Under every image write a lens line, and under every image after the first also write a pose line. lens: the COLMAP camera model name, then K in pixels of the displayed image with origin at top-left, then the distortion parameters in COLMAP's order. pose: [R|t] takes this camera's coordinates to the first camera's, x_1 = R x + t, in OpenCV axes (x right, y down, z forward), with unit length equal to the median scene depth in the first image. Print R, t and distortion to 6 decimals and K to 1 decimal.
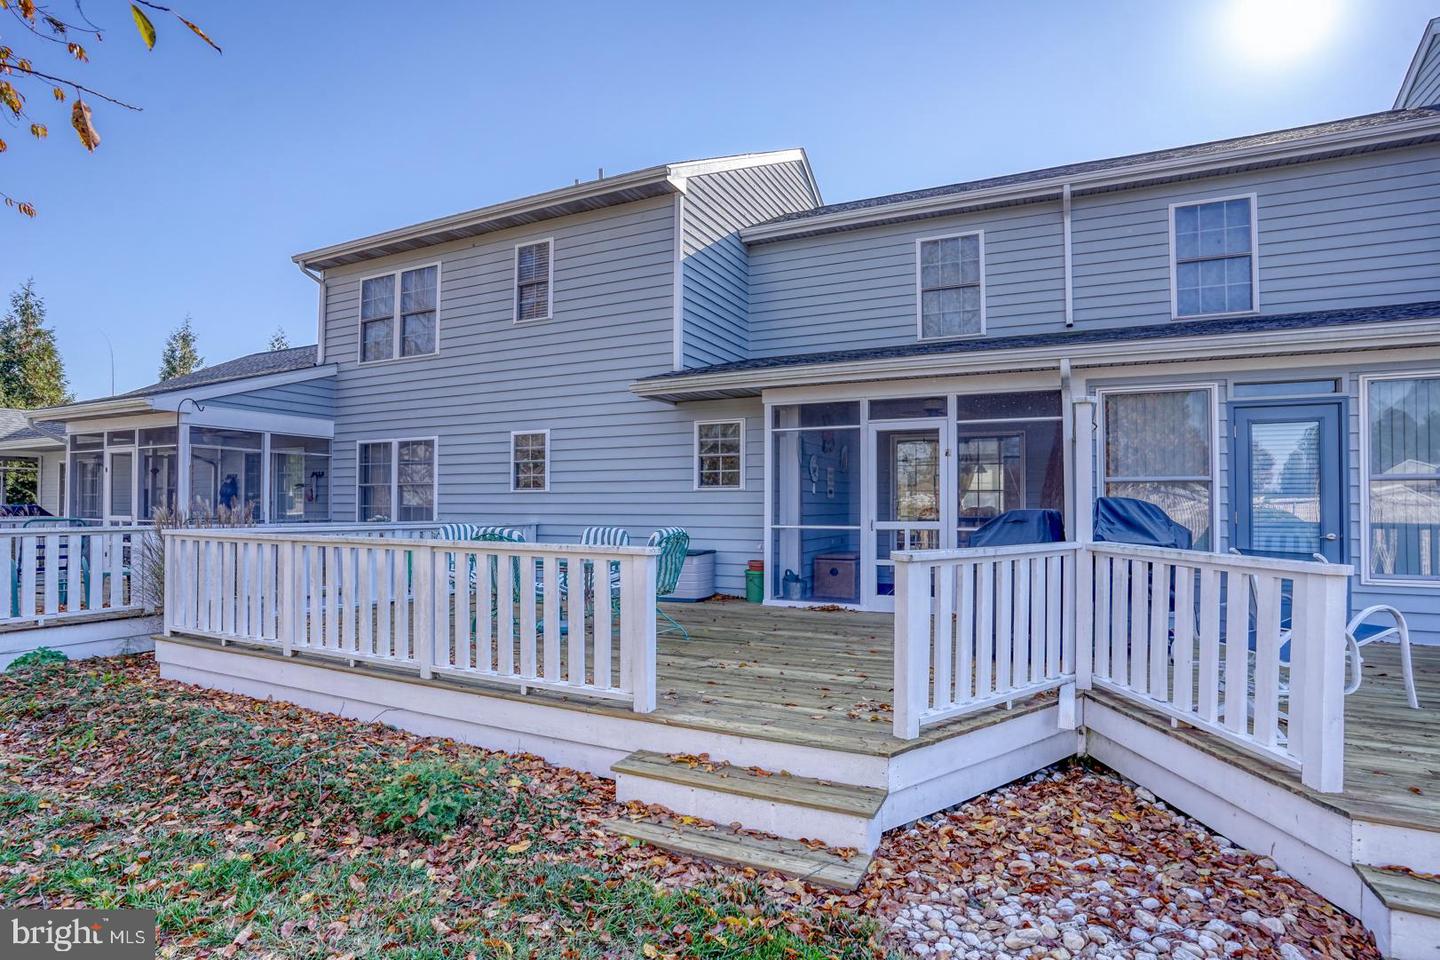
lens RADIAL K [[742.4, 0, 714.3], [0, 742.4, 483.1], [0, 0, 1]] dist [-0.036930, 0.022944]
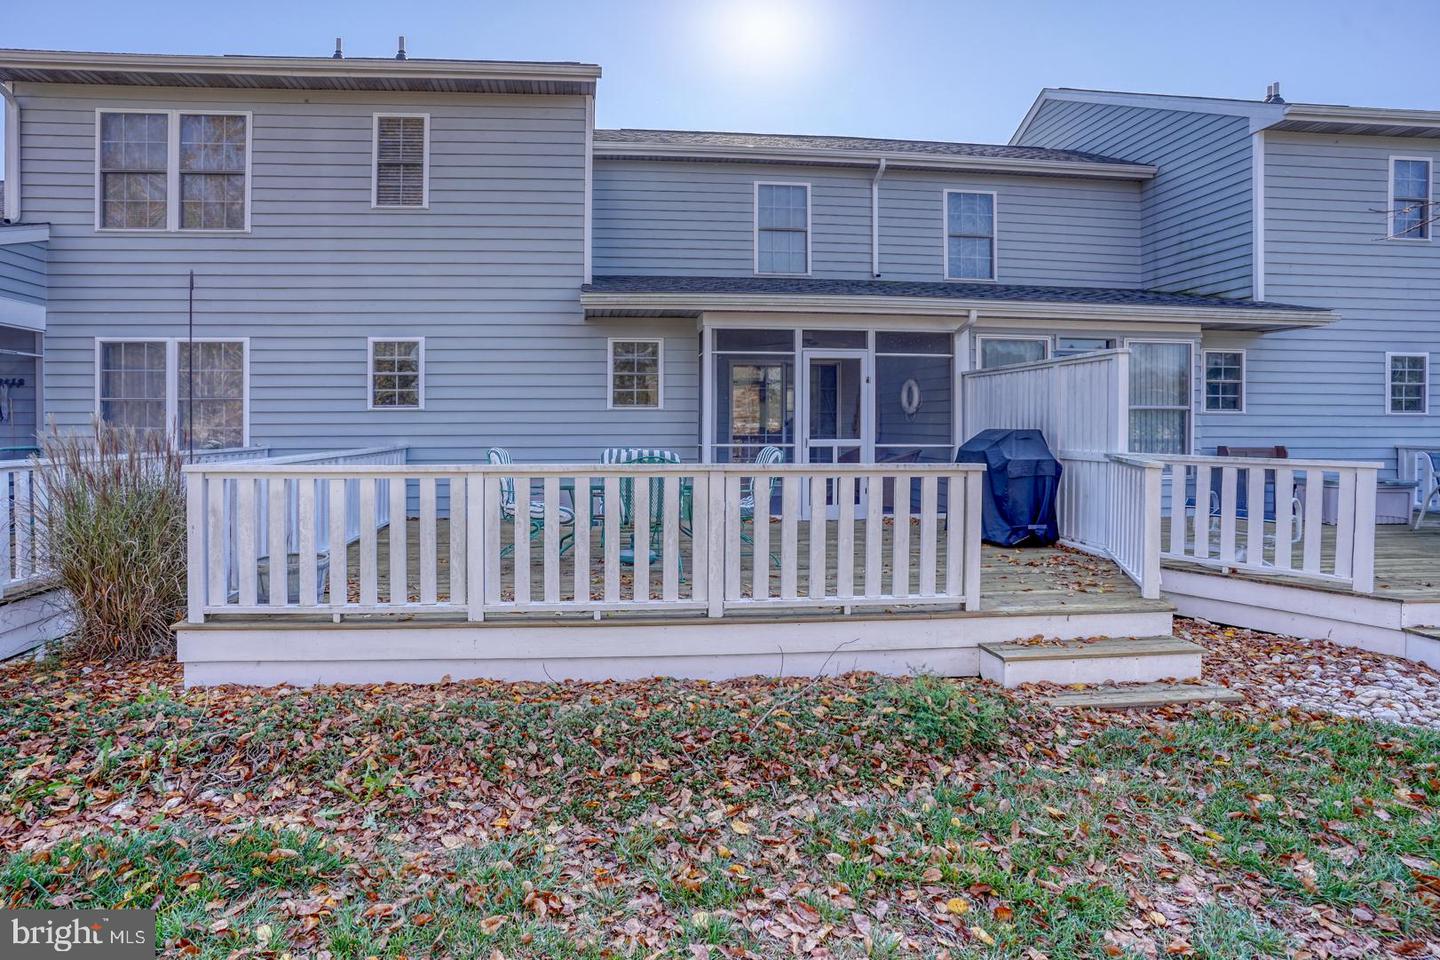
lens RADIAL K [[711.3, 0, 720.8], [0, 711.3, 431.6], [0, 0, 1]] dist [-0.004255, 0.001586]
pose [[0.869705, -0.006915, 0.493524, -0.331684], [-0.012851, 0.999246, 0.036648, 0.002197], [-0.493405, -0.038215, 0.868960, 0.101762]]
